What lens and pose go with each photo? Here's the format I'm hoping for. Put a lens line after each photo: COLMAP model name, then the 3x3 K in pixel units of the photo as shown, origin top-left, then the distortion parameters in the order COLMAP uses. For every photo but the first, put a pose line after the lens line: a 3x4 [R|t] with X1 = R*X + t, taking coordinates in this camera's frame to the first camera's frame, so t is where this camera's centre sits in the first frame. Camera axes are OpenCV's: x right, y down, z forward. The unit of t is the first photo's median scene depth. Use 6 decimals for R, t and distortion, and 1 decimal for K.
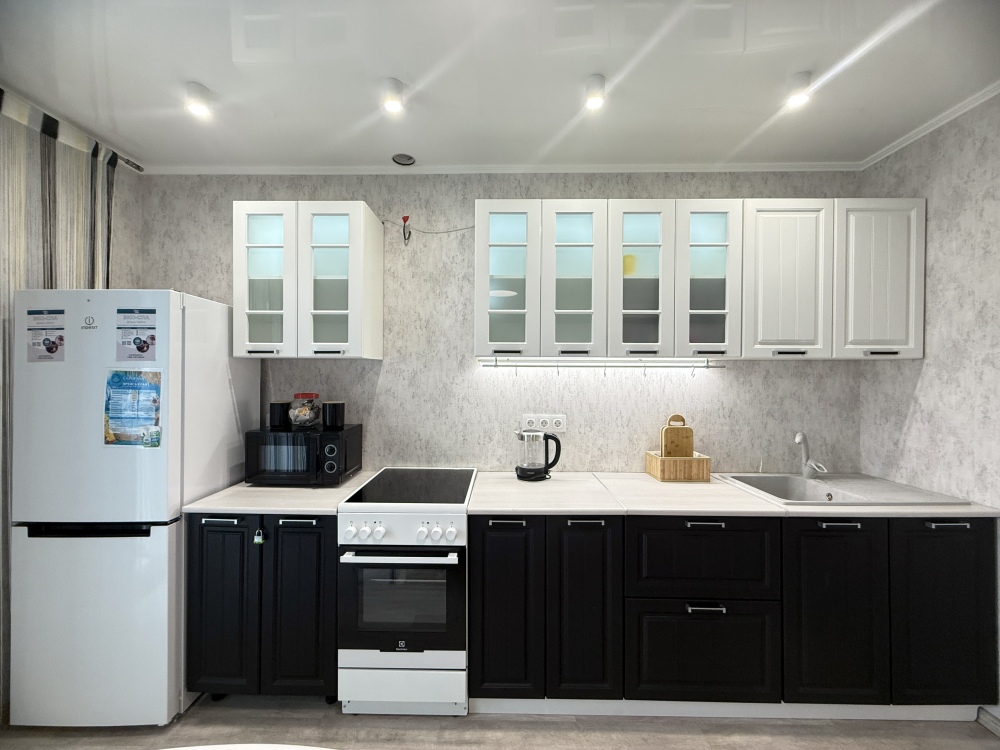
lens RADIAL K [[399.1, 0, 497.1], [0, 399.1, 374.4], [0, 0, 1]] dist [0.000035, 0.000055]
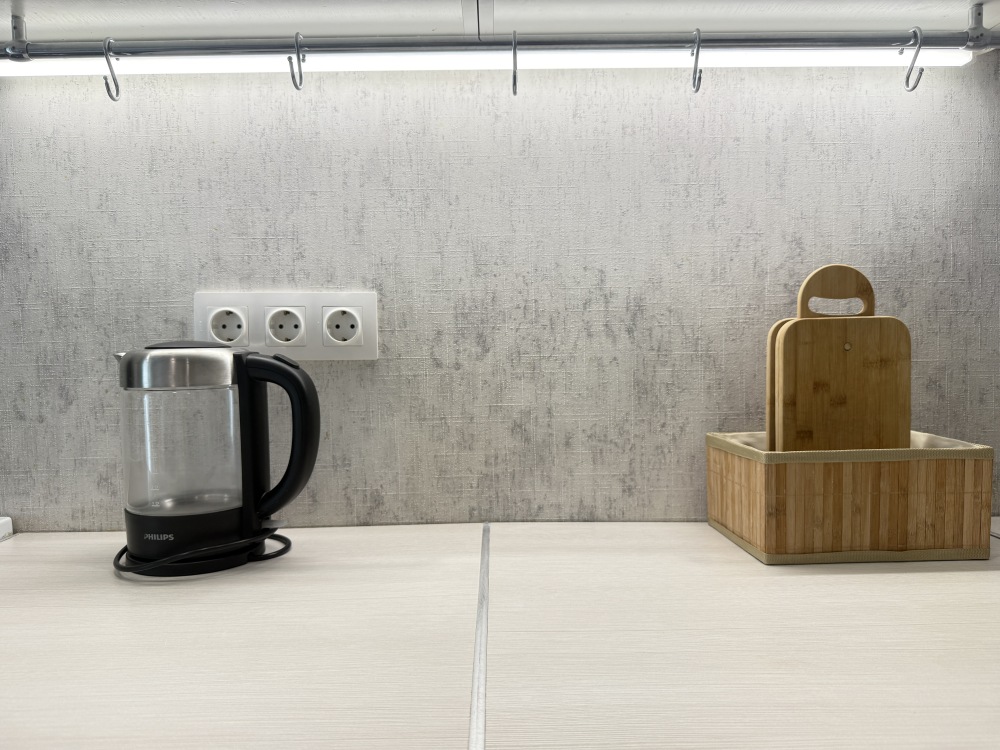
lens RADIAL K [[709.2, 0, 499.6], [0, 709.2, 377.6], [0, 0, 1]] dist [0.075350, -0.119064]
pose [[0.999614, -0.017086, 0.021887, 0.255527], [0.016048, 0.998778, 0.046742, 0.146509], [-0.022659, -0.046373, 0.998667, 0.612553]]
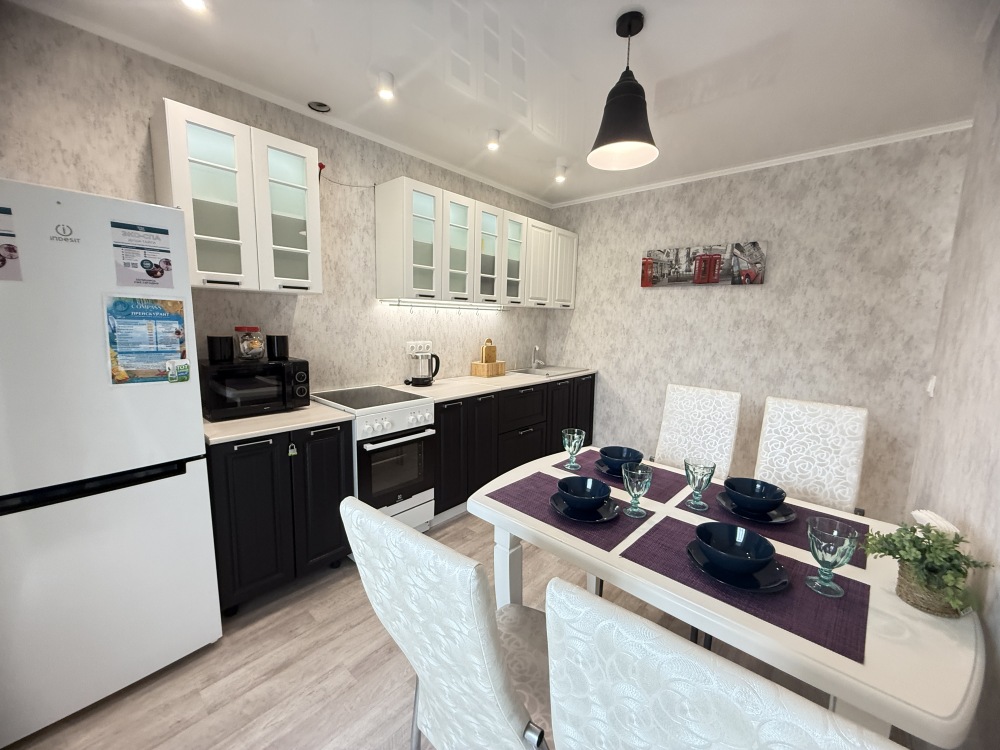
lens RADIAL K [[399.1, 0, 497.1], [0, 399.1, 374.4], [0, 0, 1]] dist [0.000035, 0.000055]
pose [[0.653949, -0.094831, 0.750572, -0.829603], [-0.015653, 0.990204, 0.138746, 0.017455], [-0.756377, -0.102482, 0.646058, -0.132346]]
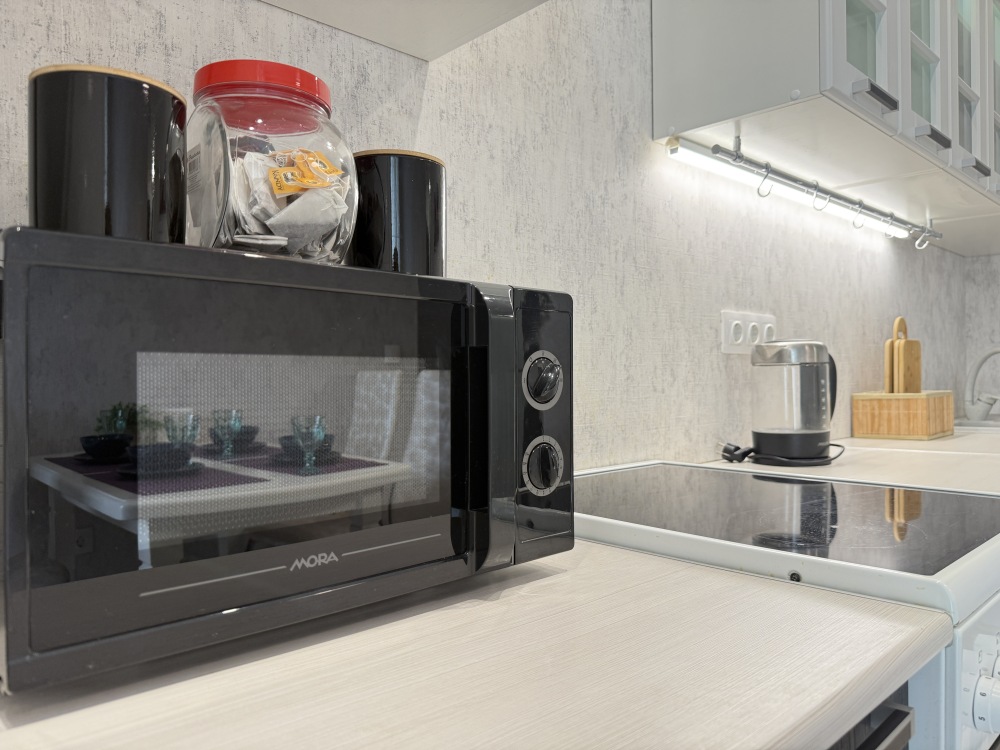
lens RADIAL K [[709.2, 0, 499.6], [0, 709.2, 377.6], [0, 0, 1]] dist [0.075350, -0.119064]
pose [[0.717634, -0.015374, 0.696251, -0.619045], [0.018844, 0.999819, 0.002655, 0.173480], [-0.696165, 0.011215, 0.717794, 0.710424]]
